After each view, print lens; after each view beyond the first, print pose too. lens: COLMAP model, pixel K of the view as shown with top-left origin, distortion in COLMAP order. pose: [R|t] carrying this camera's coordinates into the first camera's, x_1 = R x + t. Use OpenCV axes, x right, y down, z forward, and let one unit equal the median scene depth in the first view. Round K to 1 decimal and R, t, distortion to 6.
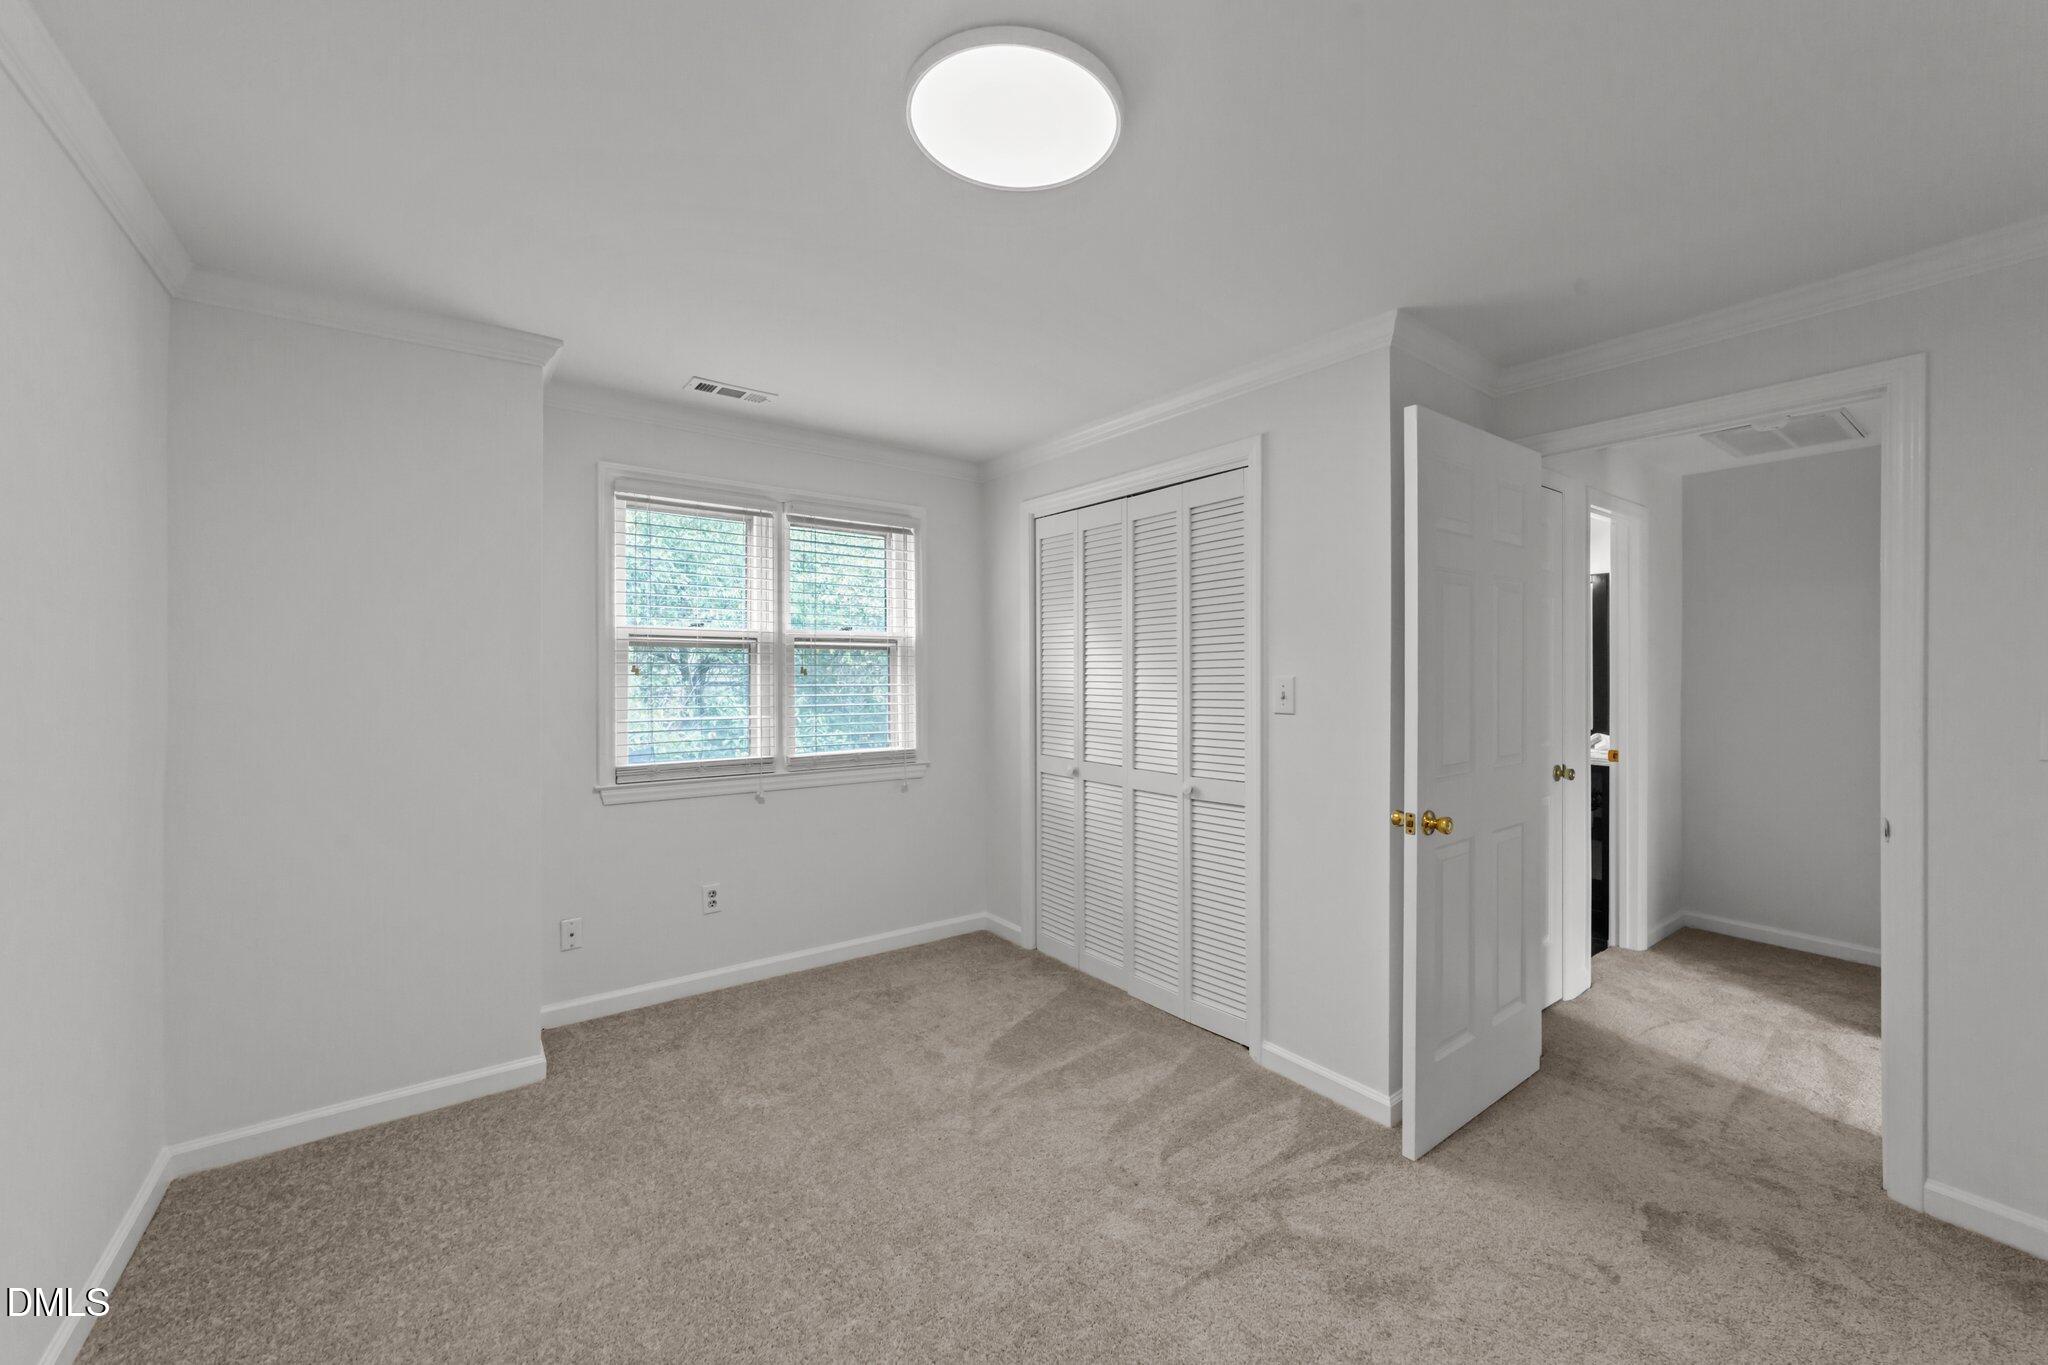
lens RADIAL K [[799.0, 0, 1025.5], [0, 799.0, 677.6], [0, 0, 1]] dist [-0.003520, 0.001284]
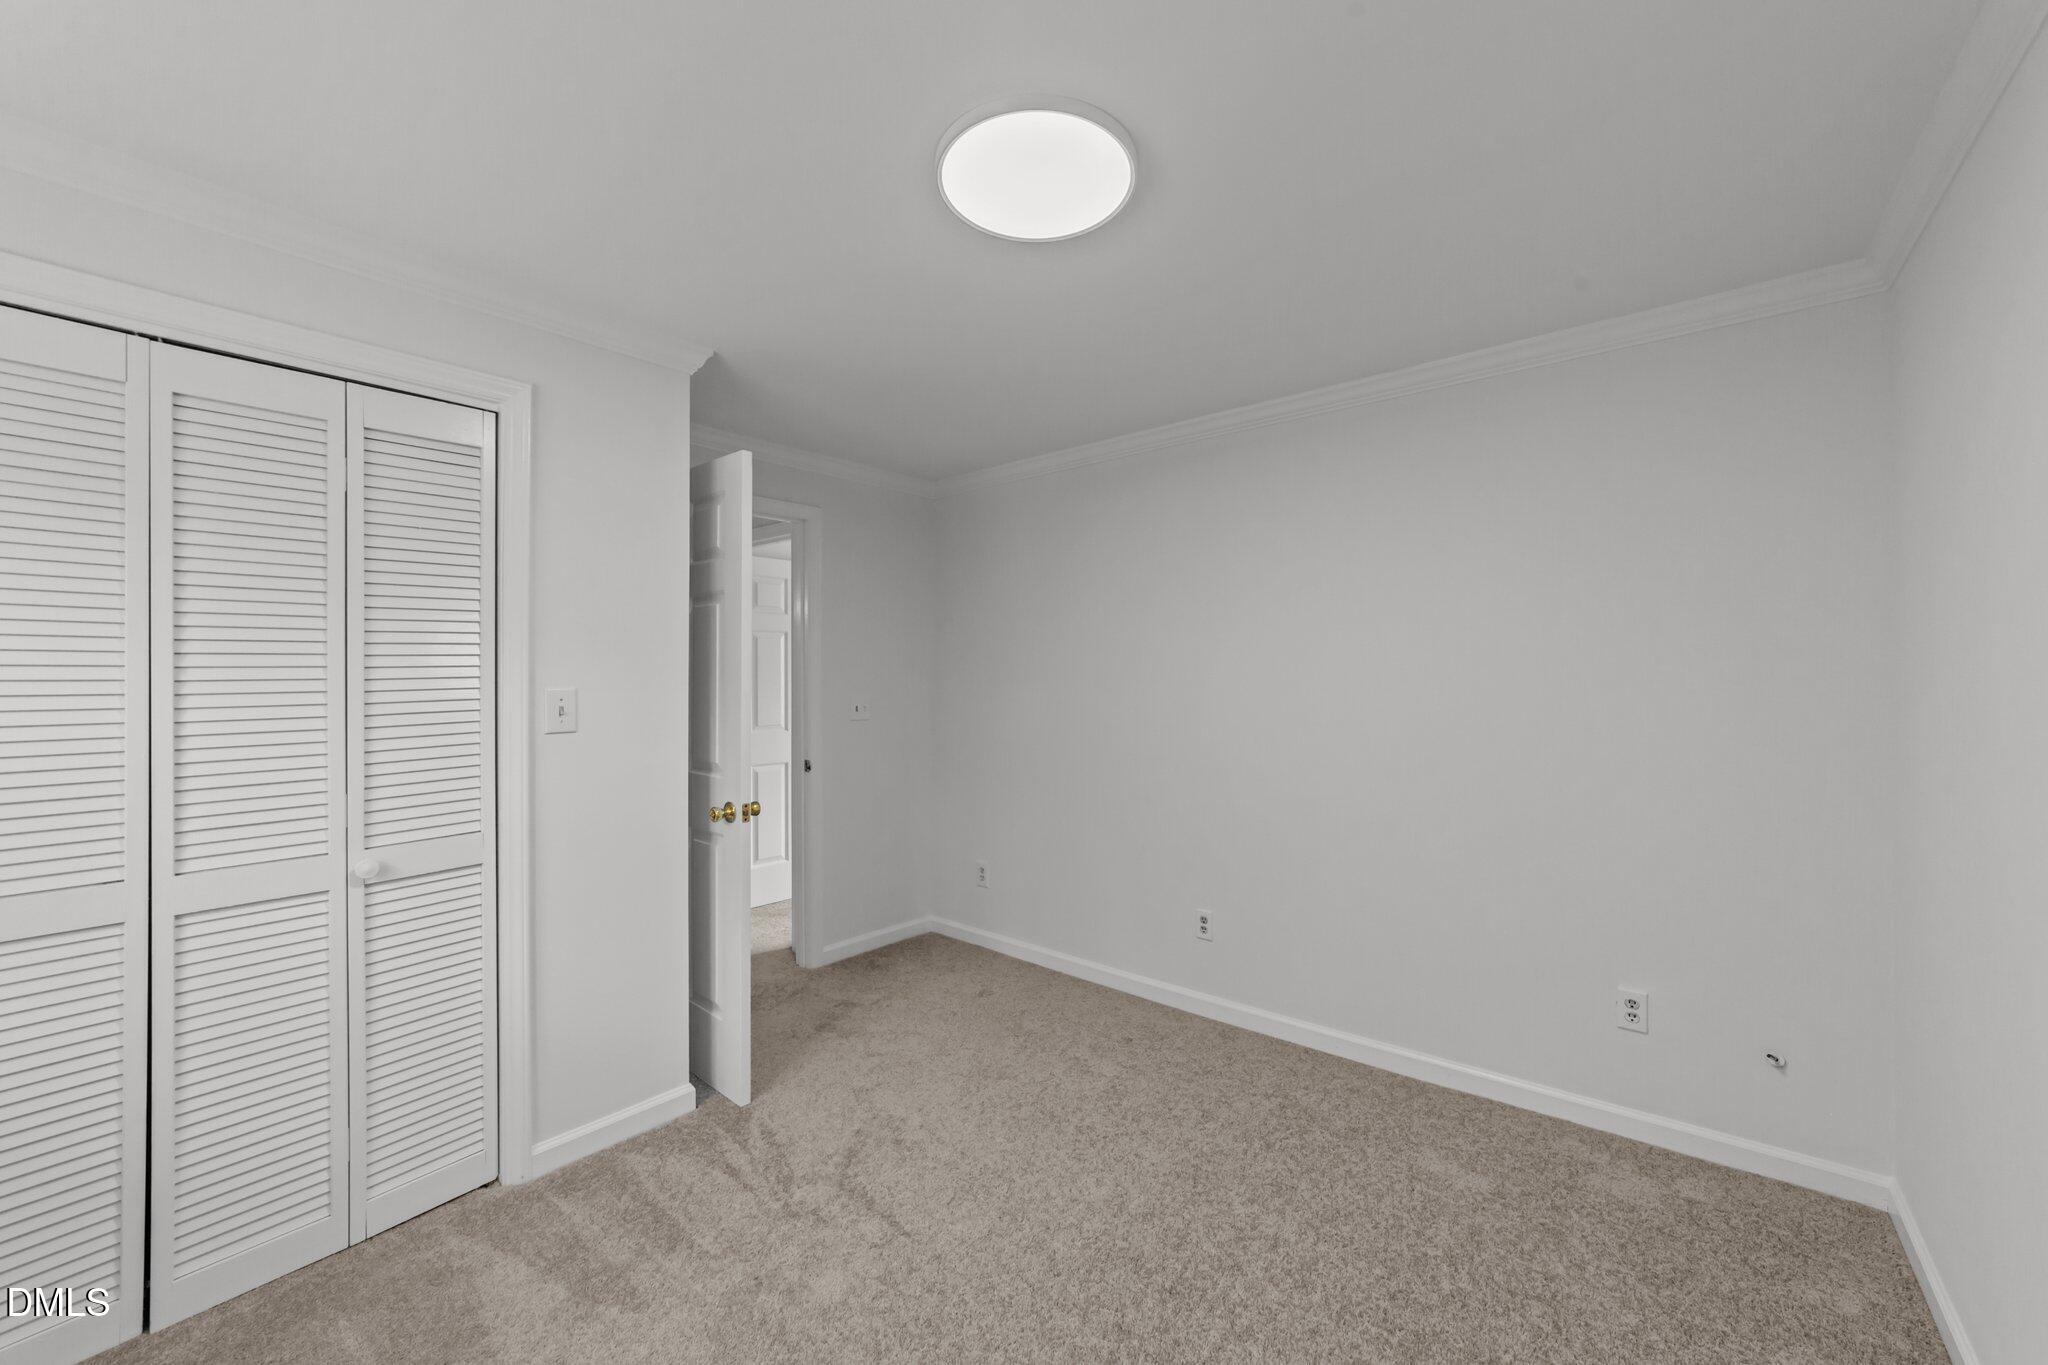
lens RADIAL K [[799.0, 0, 1025.4], [0, 799.0, 685.0], [0, 0, 1]] dist [-0.003520, 0.001284]
pose [[-0.239874, -0.008467, 0.970767, -0.563331], [0.013481, 0.999836, 0.012051, -0.007595], [-0.970710, 0.015978, -0.239720, 0.677003]]
